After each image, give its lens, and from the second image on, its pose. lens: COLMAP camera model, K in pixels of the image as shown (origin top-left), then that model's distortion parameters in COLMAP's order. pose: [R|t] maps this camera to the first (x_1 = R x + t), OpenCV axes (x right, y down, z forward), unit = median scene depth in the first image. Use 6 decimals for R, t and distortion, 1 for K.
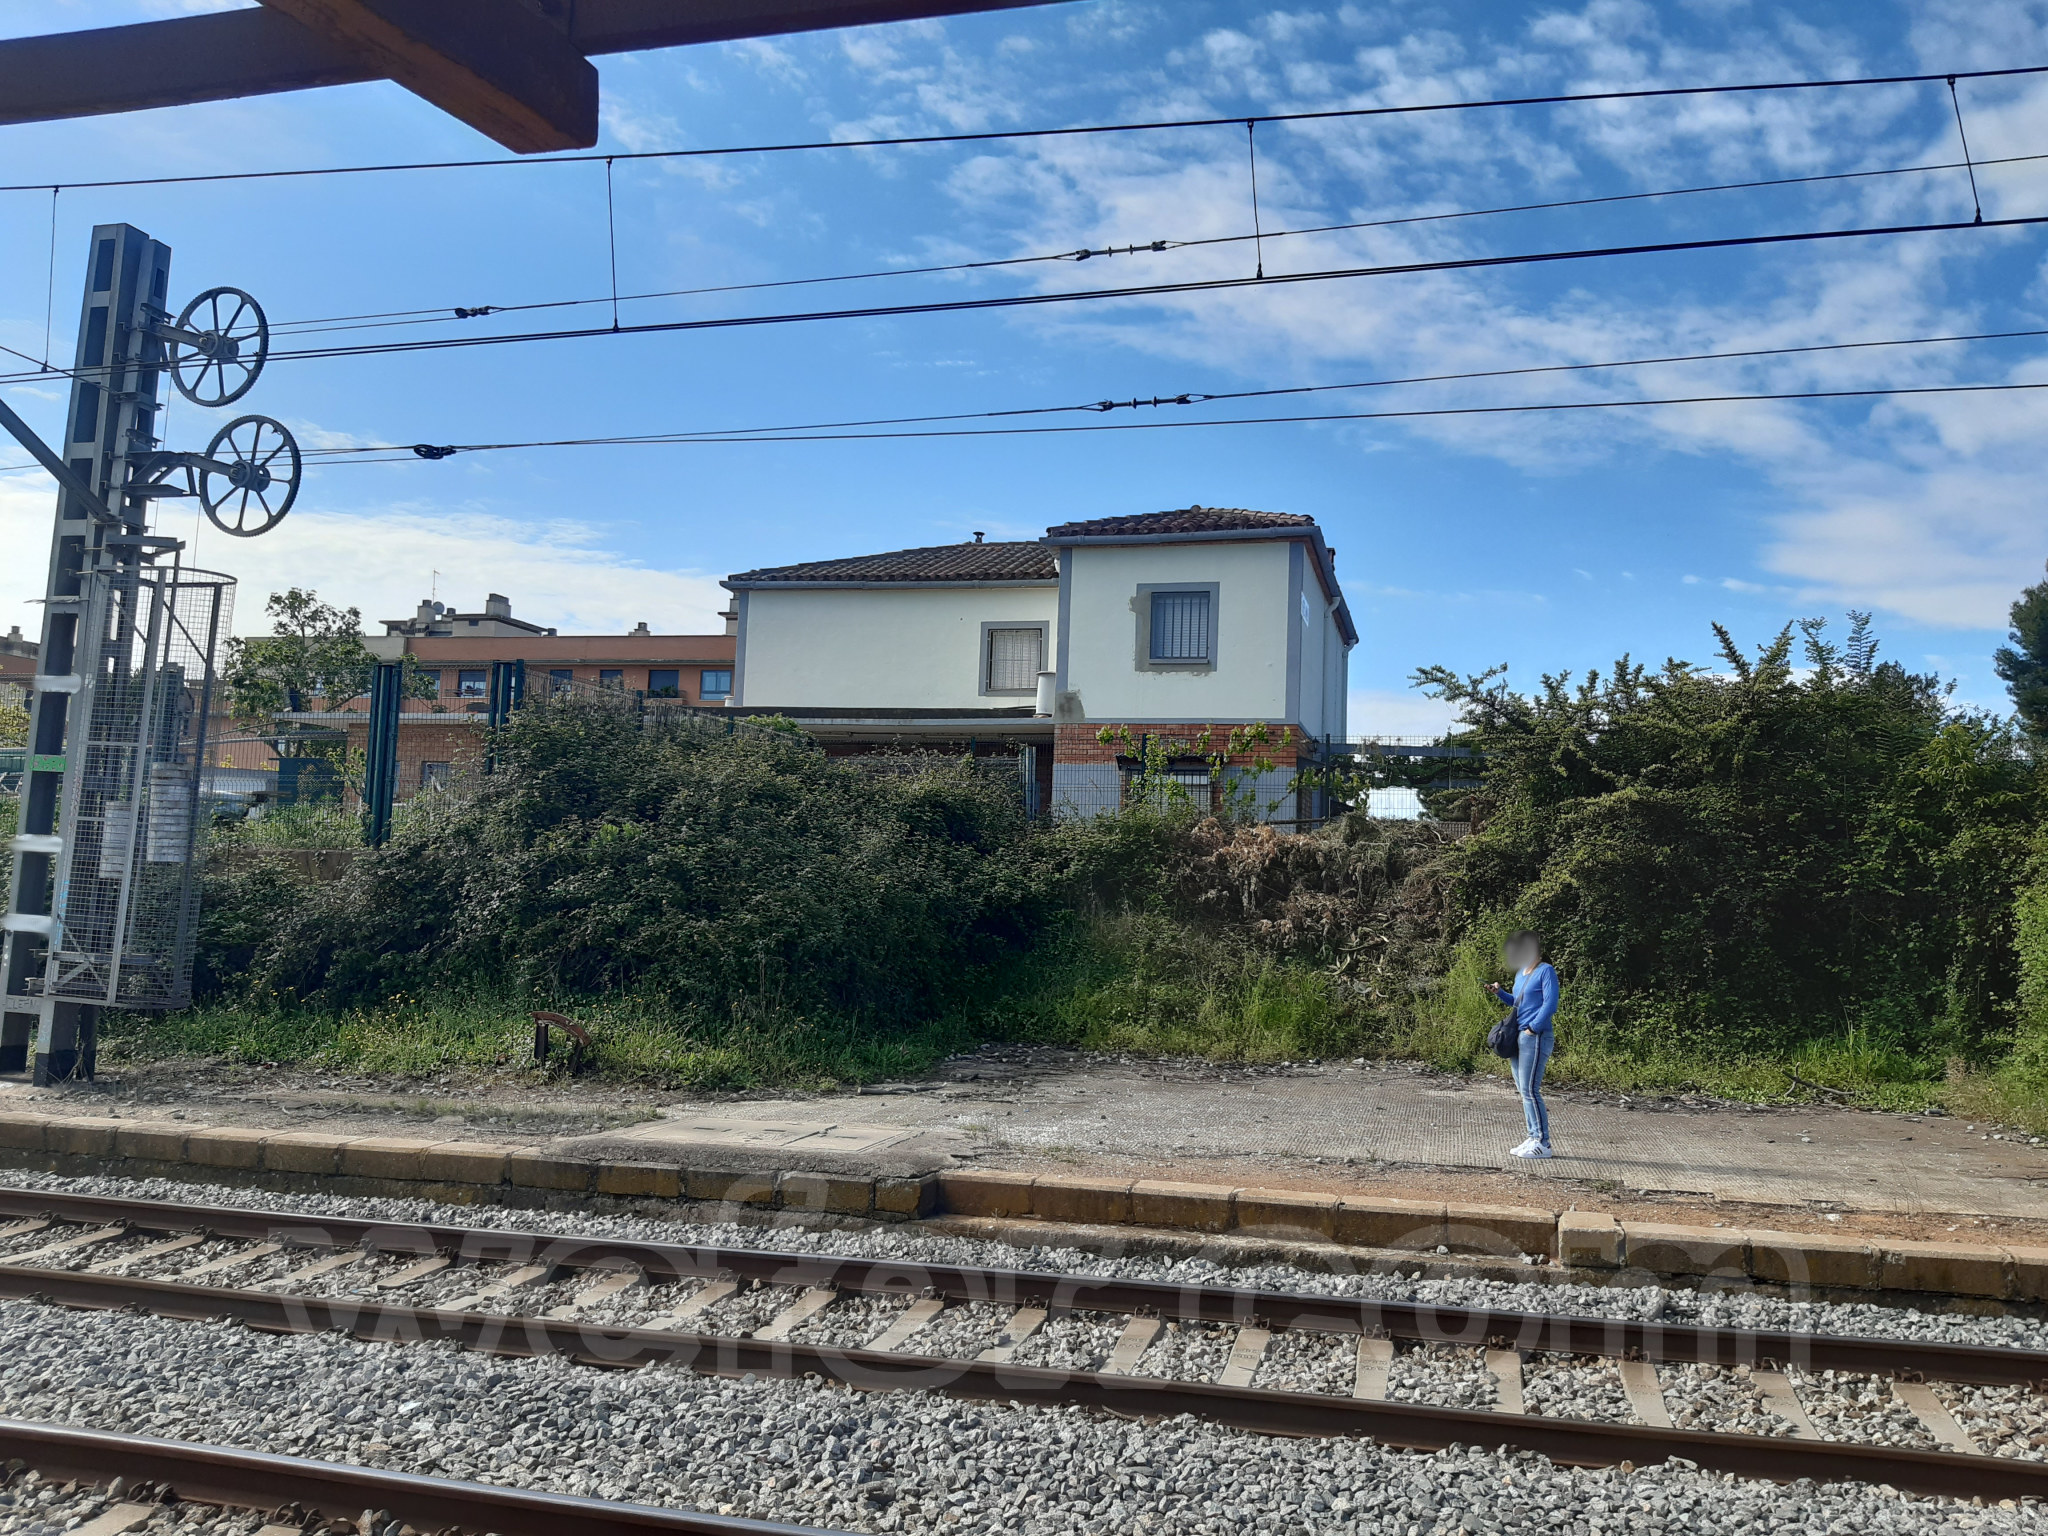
lens RADIAL K [[1538.3, 0, 1052.4], [0, 1538.3, 750.8], [0, 0, 1]] dist [0.048287, -0.111511]
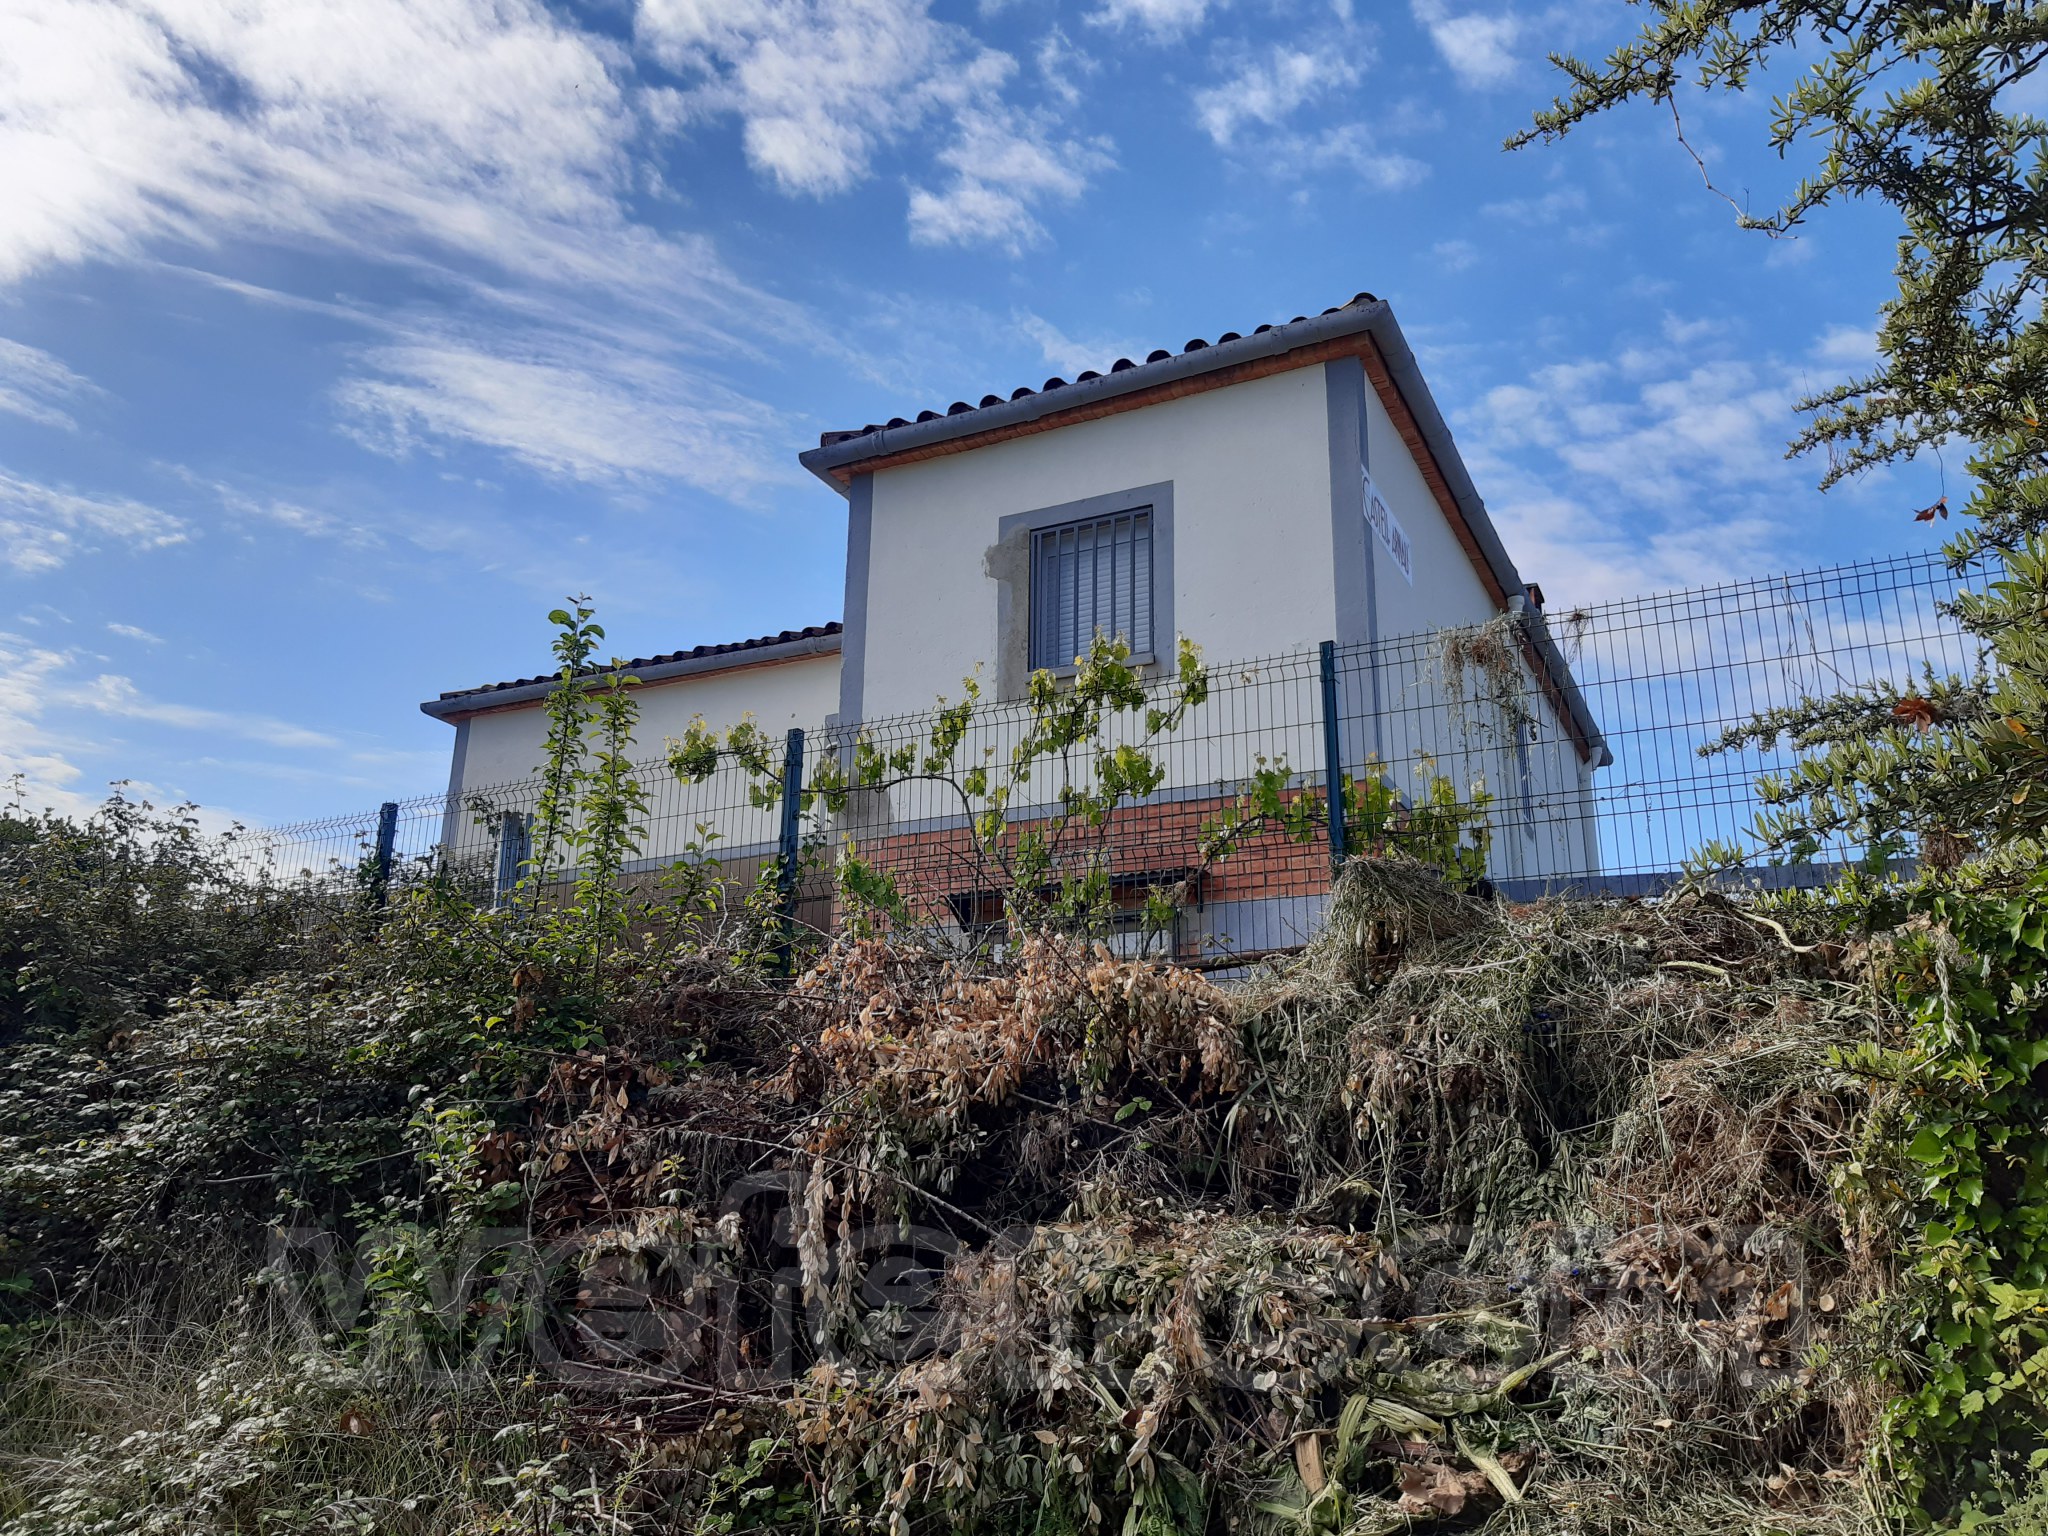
lens RADIAL K [[1561.4, 0, 1066.6], [0, 1561.4, 774.1], [0, 0, 1]] dist [0.040067, -0.097236]
pose [[0.980047, -0.089226, -0.177616, 0.197713], [0.052036, 0.977593, -0.203971, 0.076491], [0.191836, 0.190659, 0.962730, 0.778877]]
